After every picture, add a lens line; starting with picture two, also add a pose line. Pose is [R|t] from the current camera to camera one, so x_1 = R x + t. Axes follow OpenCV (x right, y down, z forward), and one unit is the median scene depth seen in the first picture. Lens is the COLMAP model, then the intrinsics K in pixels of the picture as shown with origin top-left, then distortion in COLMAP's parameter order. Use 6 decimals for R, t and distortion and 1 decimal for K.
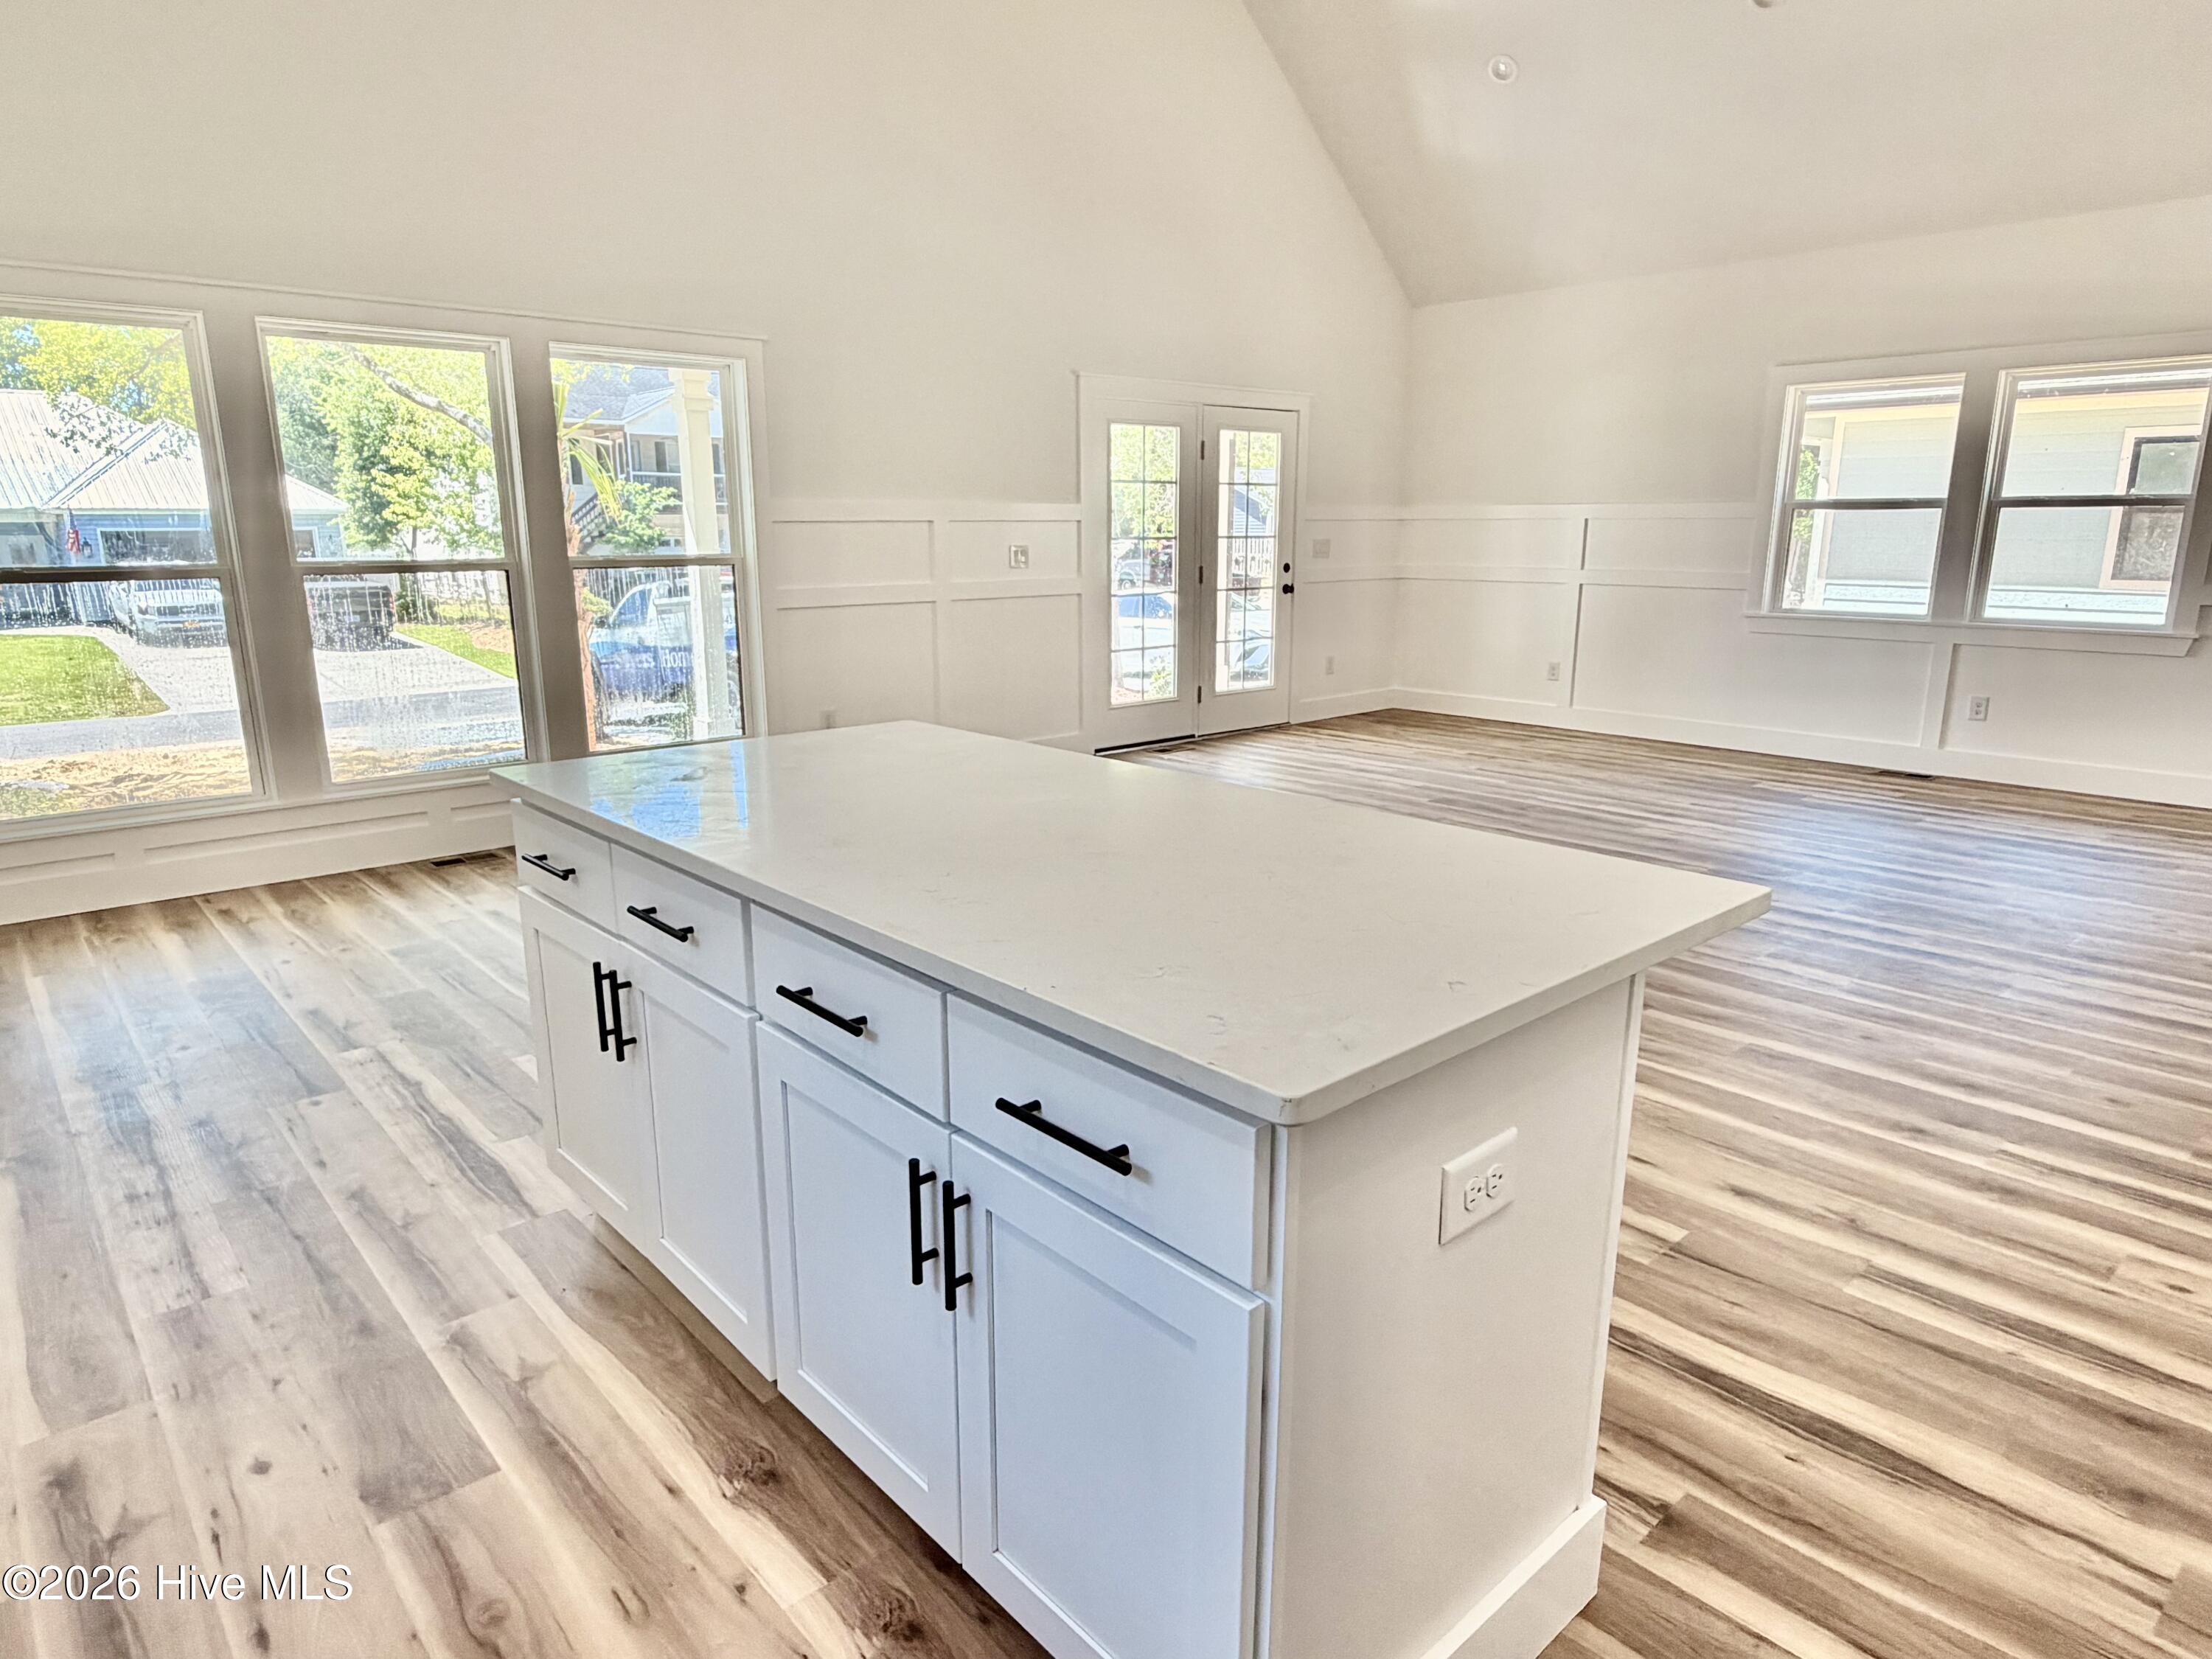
lens RADIAL K [[1304.3, 0, 1082.4], [0, 1304.3, 833.0], [0, 0, 1]] dist [0.003198, -0.002185]
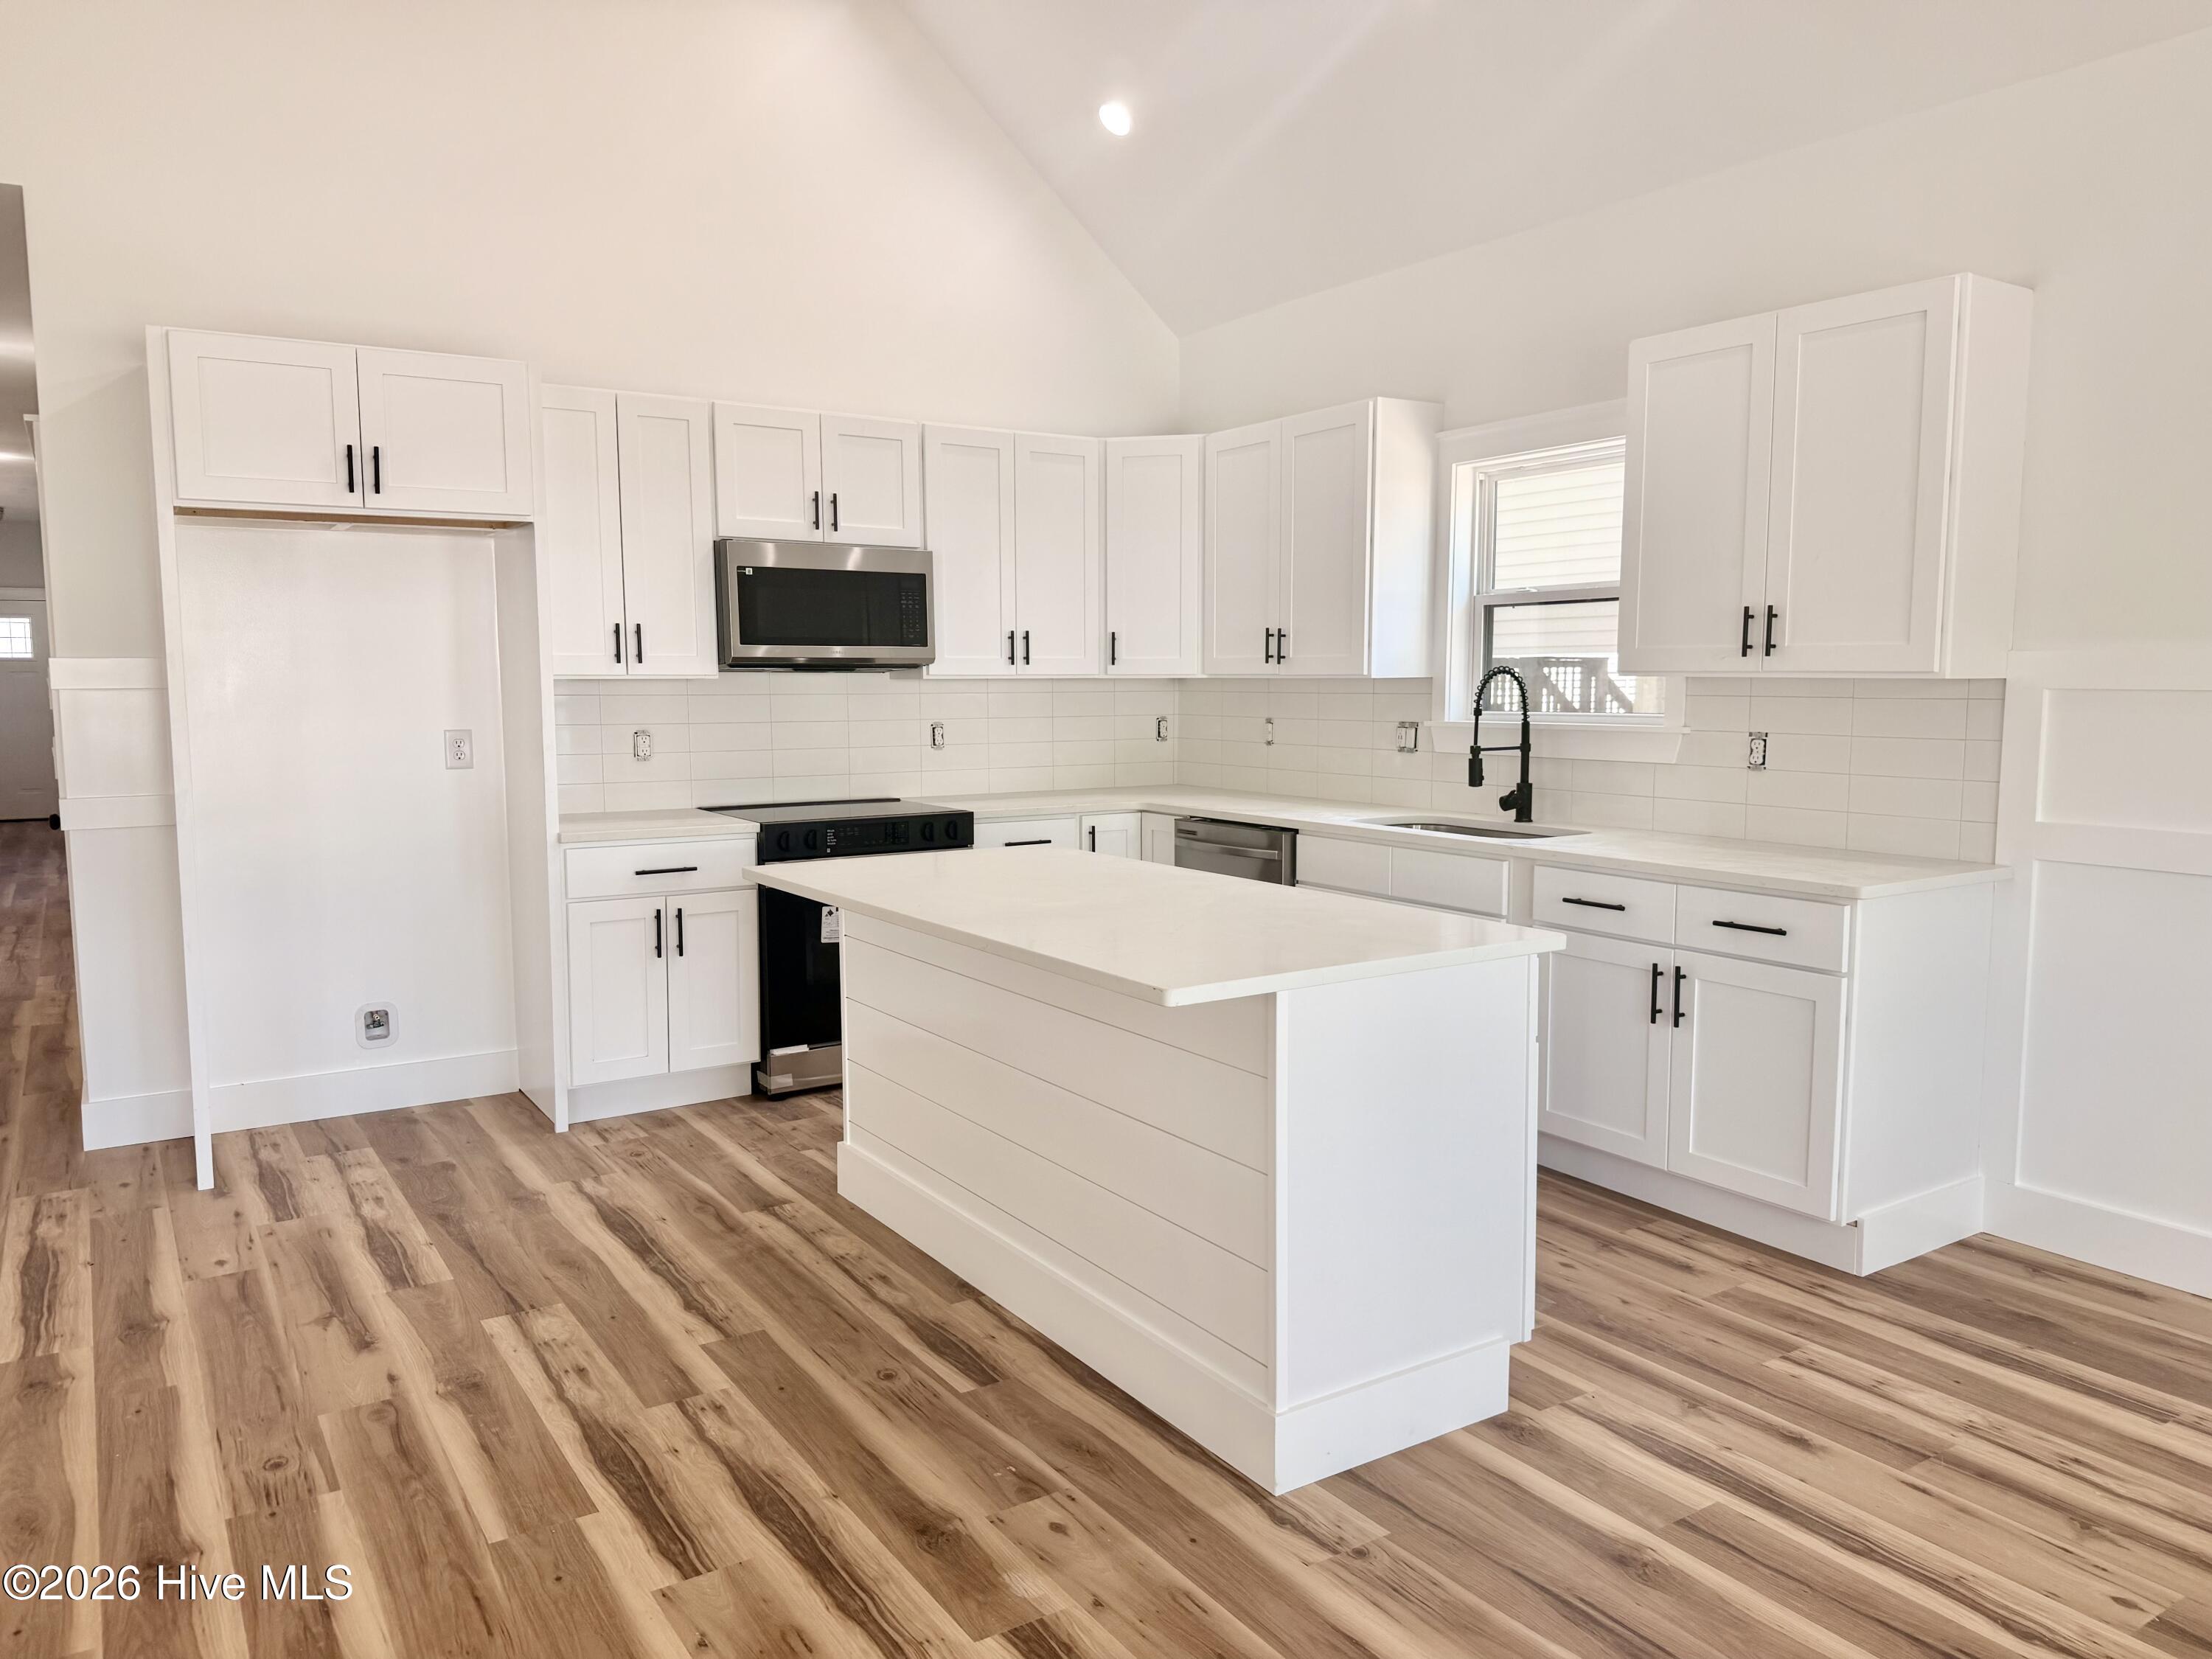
lens RADIAL K [[1557.9, 0, 1094.4], [0, 1557.9, 837.5], [0, 0, 1]] dist [0.026233, -0.044891]
pose [[-0.989255, -0.010983, 0.145790, -0.264555], [0.038412, 0.942619, 0.331654, -0.547656], [-0.141066, 0.333690, -0.932068, 2.192551]]
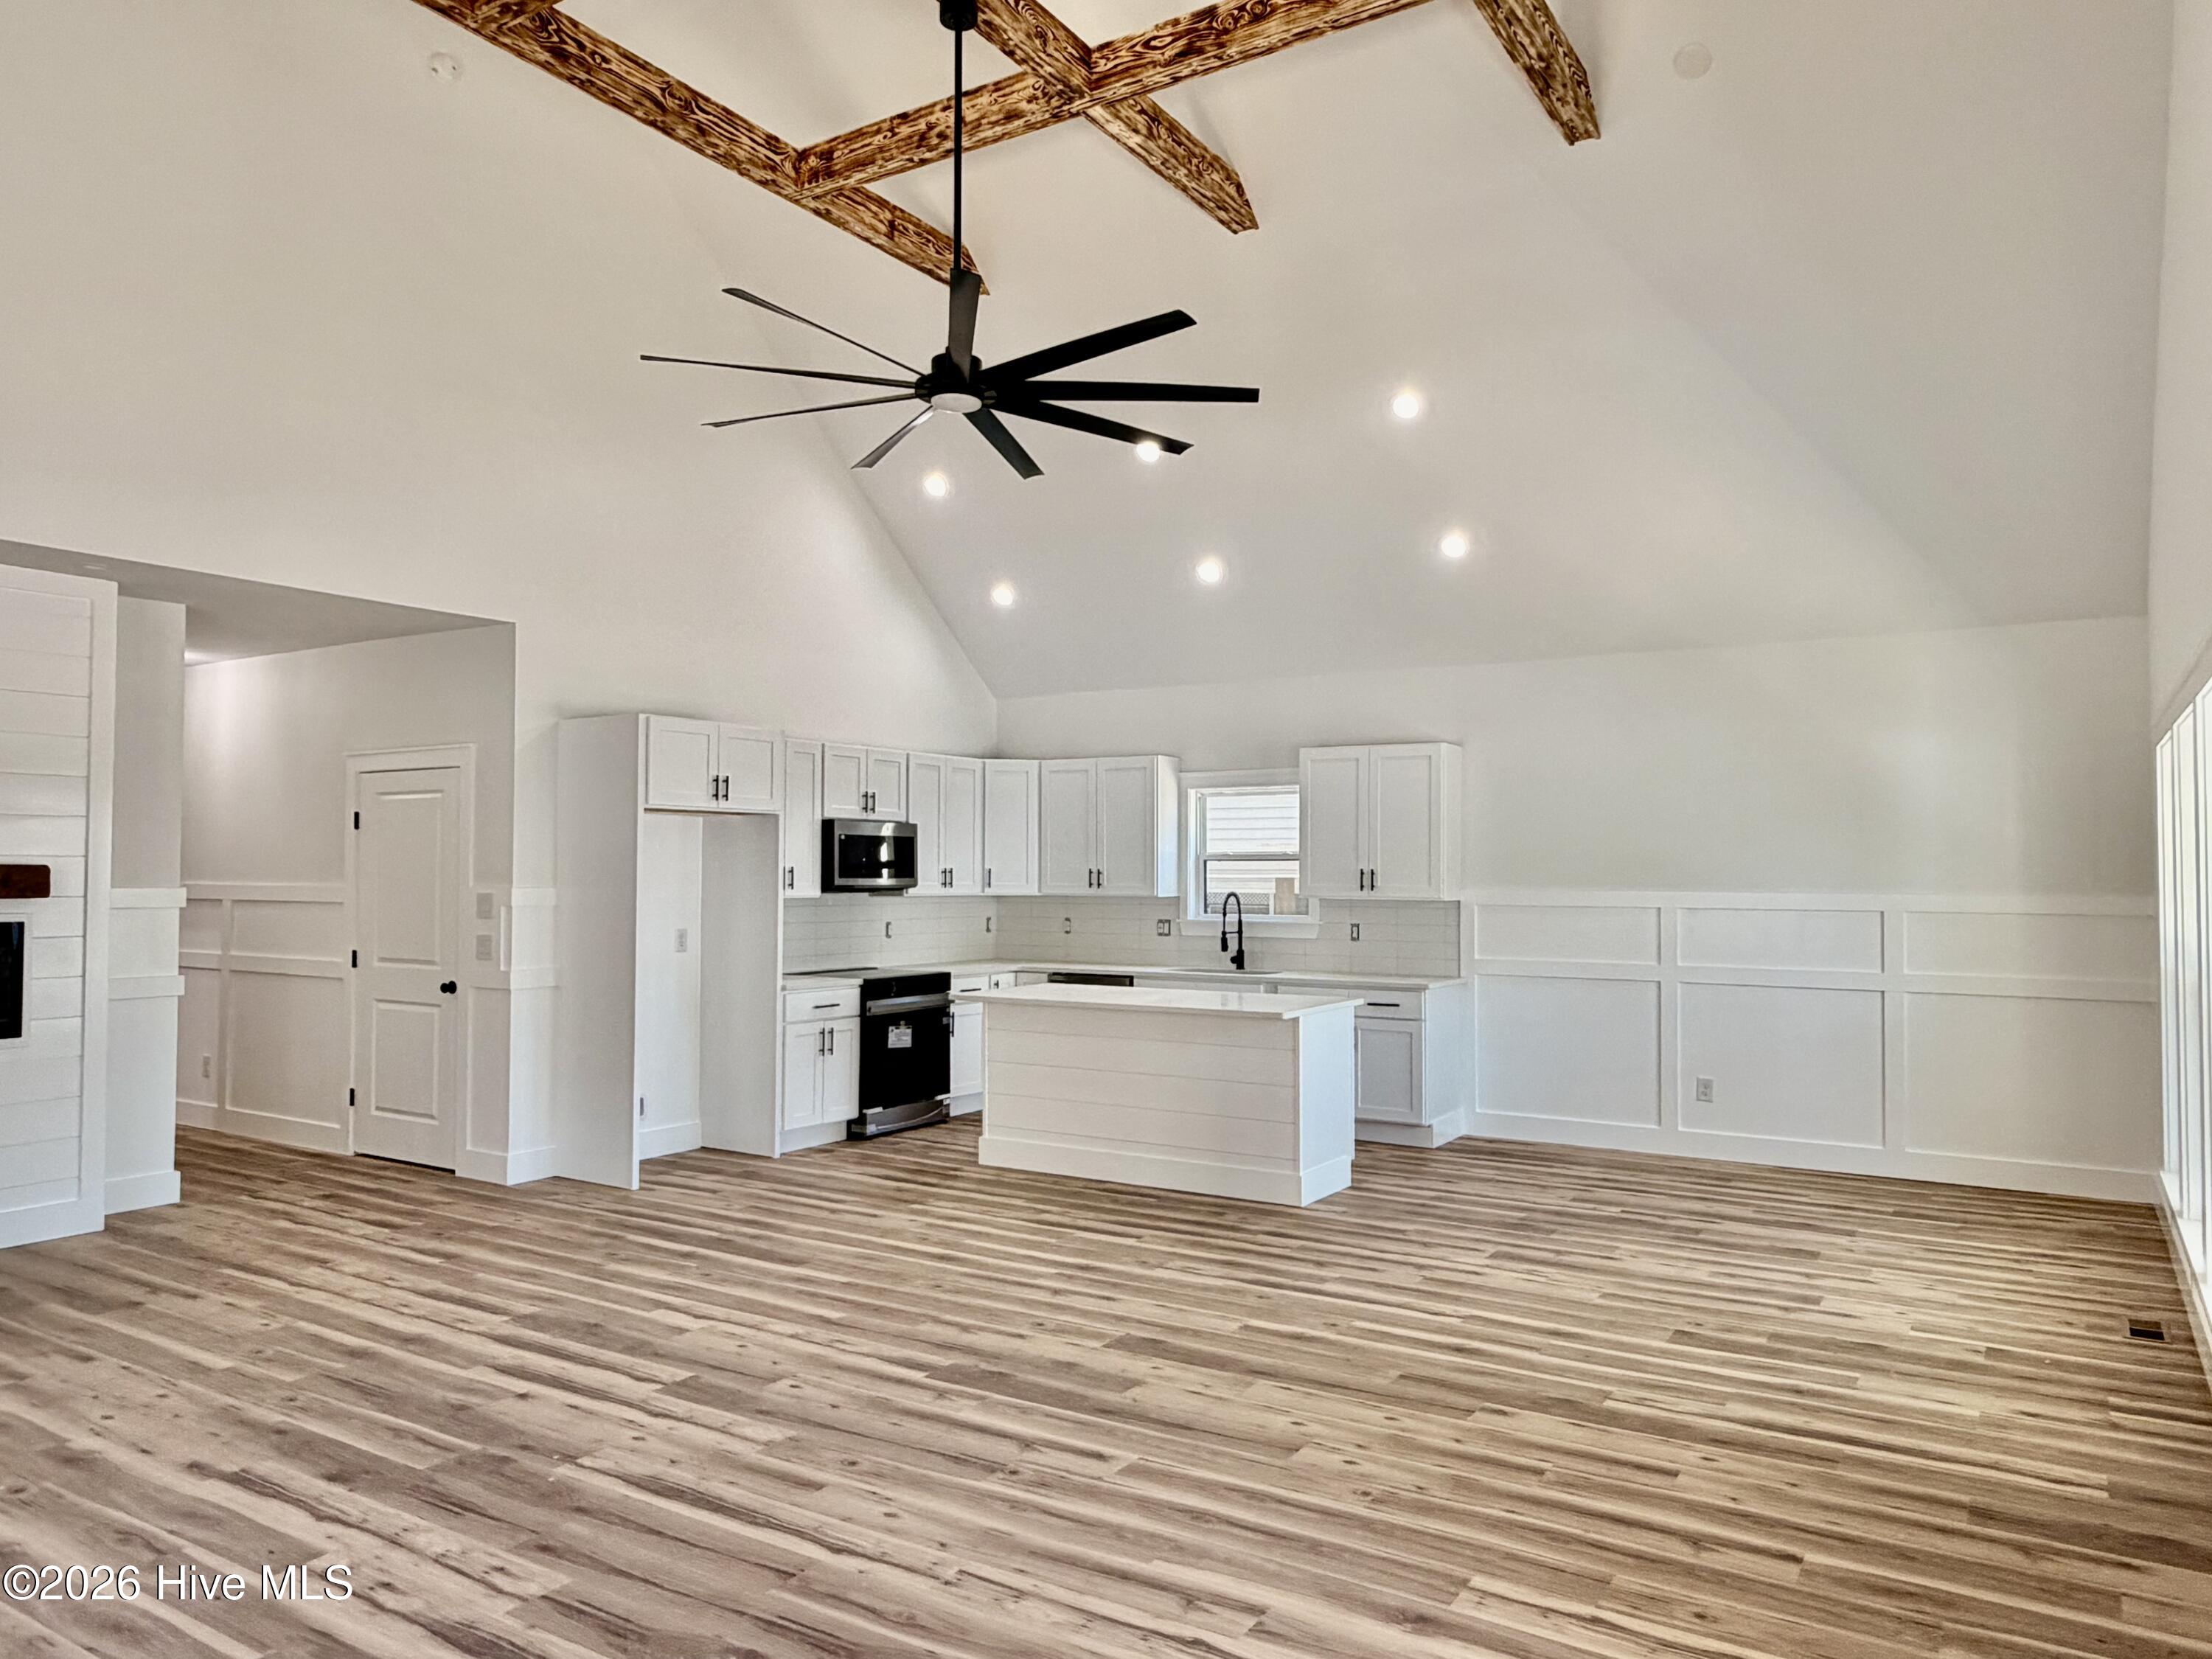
lens RADIAL K [[1501.1, 0, 1104.1], [0, 1501.1, 831.8], [0, 0, 1]] dist [0.002757, -0.002385]
pose [[-0.960496, -0.009340, -0.278137, 0.948134], [-0.066607, 0.978104, 0.197168, -0.982698], [0.270205, 0.207905, -0.940088, 3.766304]]
